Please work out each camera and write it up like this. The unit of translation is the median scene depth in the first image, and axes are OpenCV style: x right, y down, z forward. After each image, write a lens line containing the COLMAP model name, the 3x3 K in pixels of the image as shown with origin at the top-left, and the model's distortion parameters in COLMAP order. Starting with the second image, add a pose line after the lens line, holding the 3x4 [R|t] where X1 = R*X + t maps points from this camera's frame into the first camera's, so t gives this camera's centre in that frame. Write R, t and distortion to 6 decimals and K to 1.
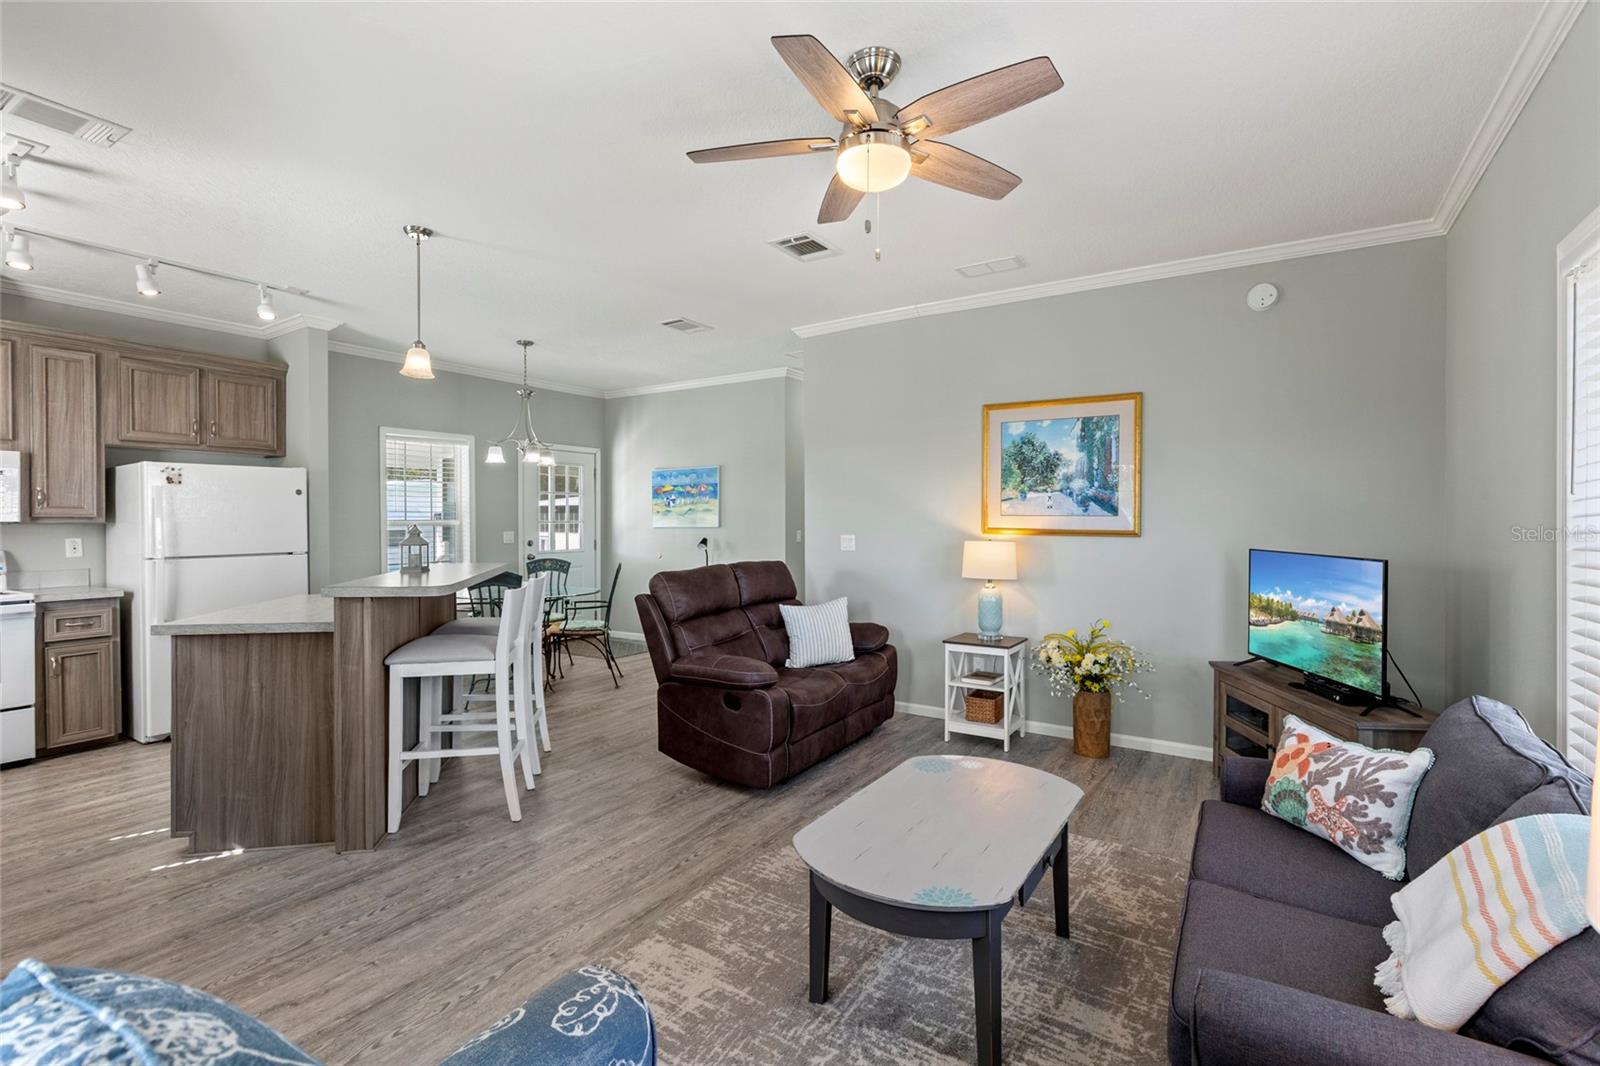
lens RADIAL K [[718.0, 0, 812.1], [0, 718.0, 524.6], [0, 0, 1]] dist [-0.000135, 0.001446]
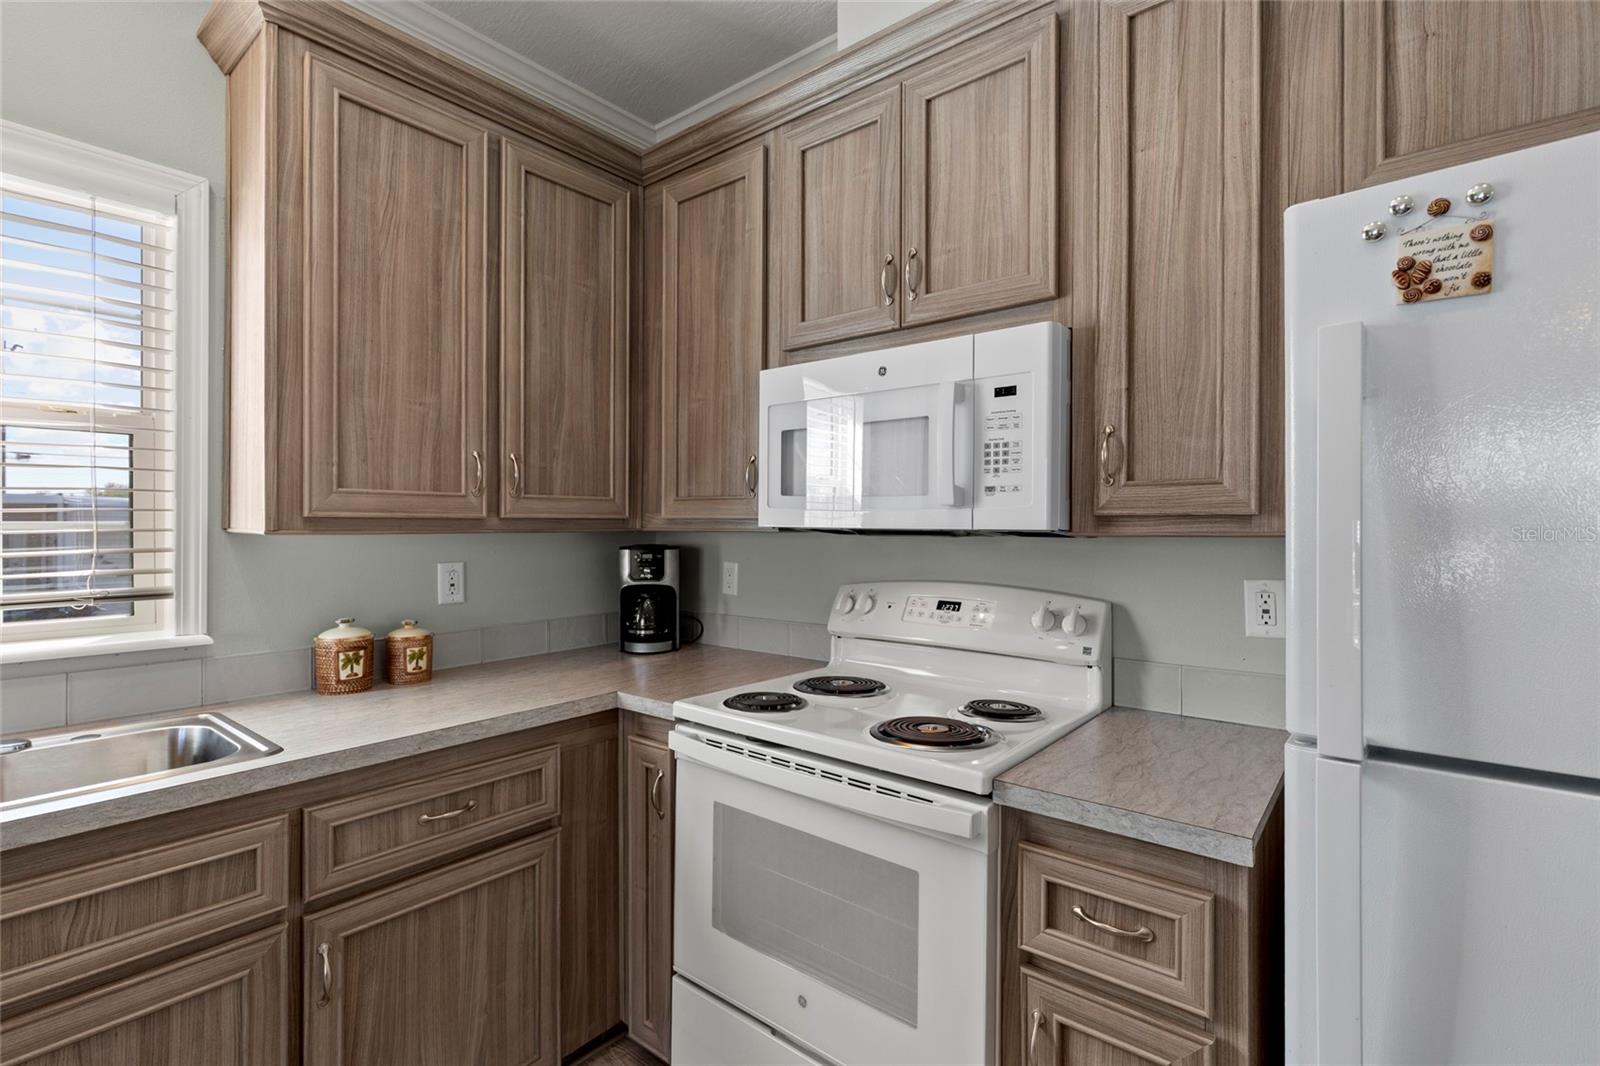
lens RADIAL K [[718.0, 0, 816.6], [0, 718.0, 527.9], [0, 0, 1]] dist [-0.000135, 0.001446]
pose [[-0.123699, 0.004381, -0.992310, -0.709958], [-0.007269, 0.999959, 0.005320, -0.005635], [0.992293, 0.007871, -0.123662, 0.878533]]
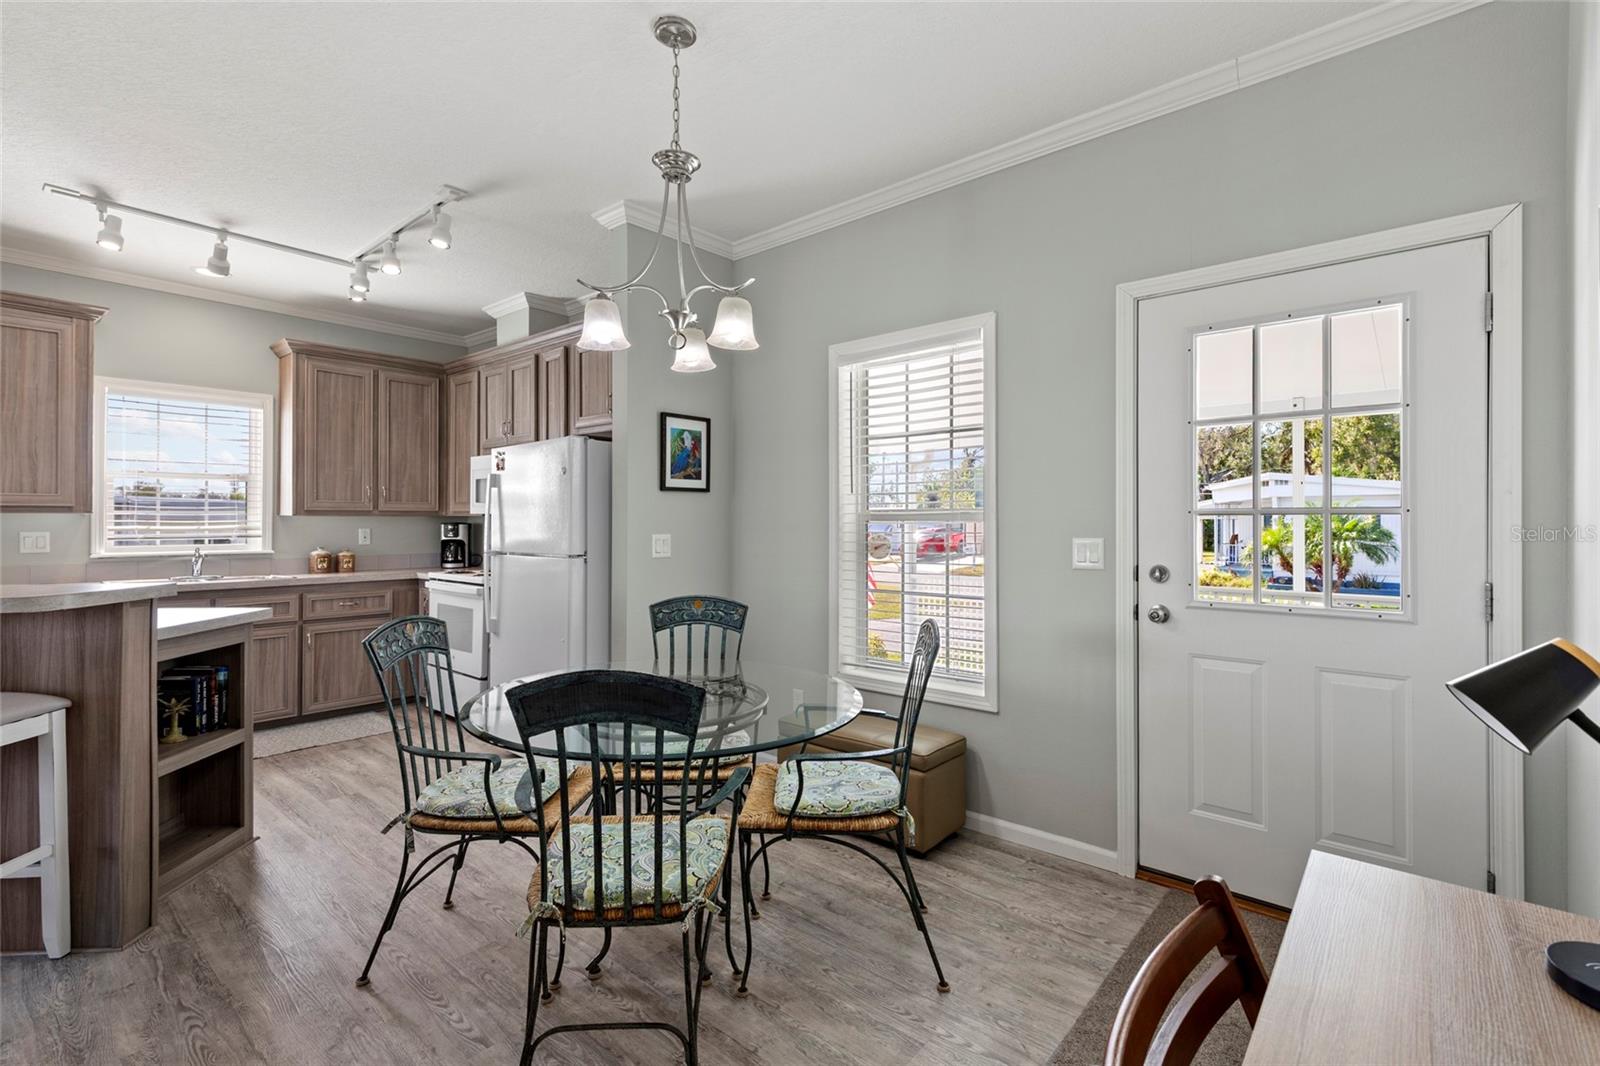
lens RADIAL K [[718.0, 0, 823.8], [0, 718.0, 521.8], [0, 0, 1]] dist [-0.000135, 0.001446]
pose [[-0.140340, 0.001058, -0.990103, -0.056191], [-0.007588, 0.999969, 0.002144, 0.002233], [0.990074, 0.007813, -0.140328, 1.522350]]
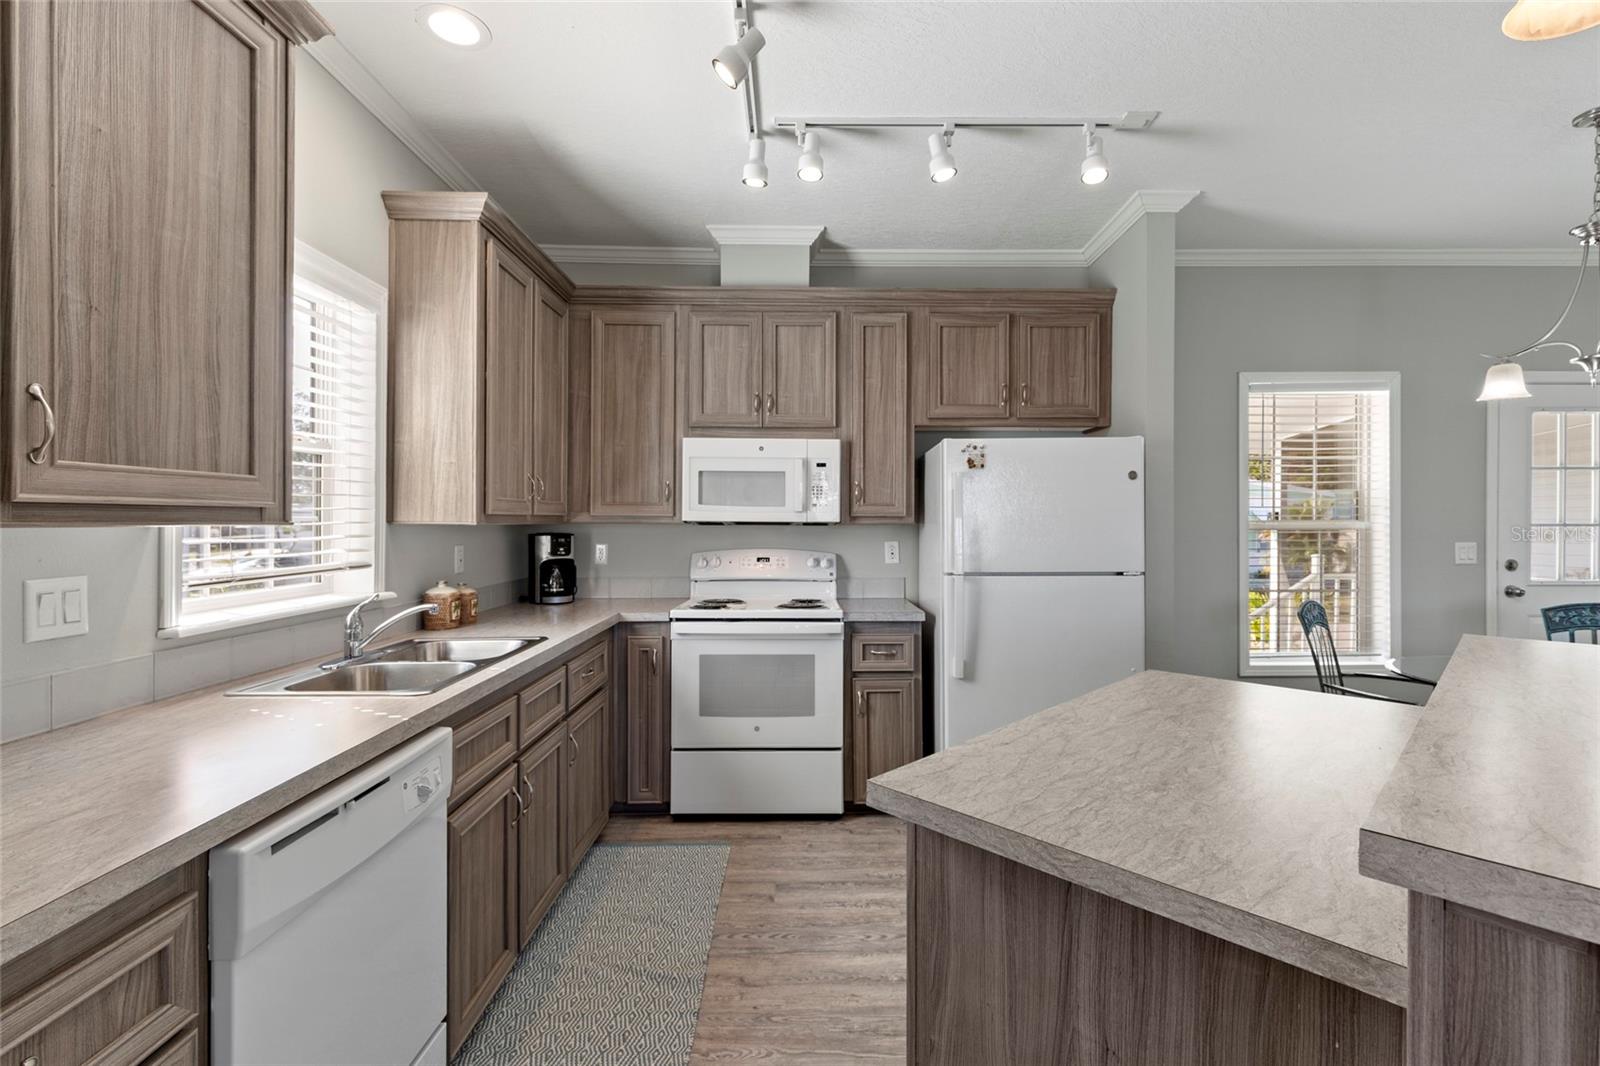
lens RADIAL K [[718.0, 0, 802.5], [0, 718.0, 527.9], [0, 0, 1]] dist [-0.000135, 0.001446]
pose [[0.532298, 0.009457, -0.846504, -0.383481], [-0.007547, 0.999951, 0.006425, -0.001966], [0.846524, 0.002968, 0.532343, 0.482137]]
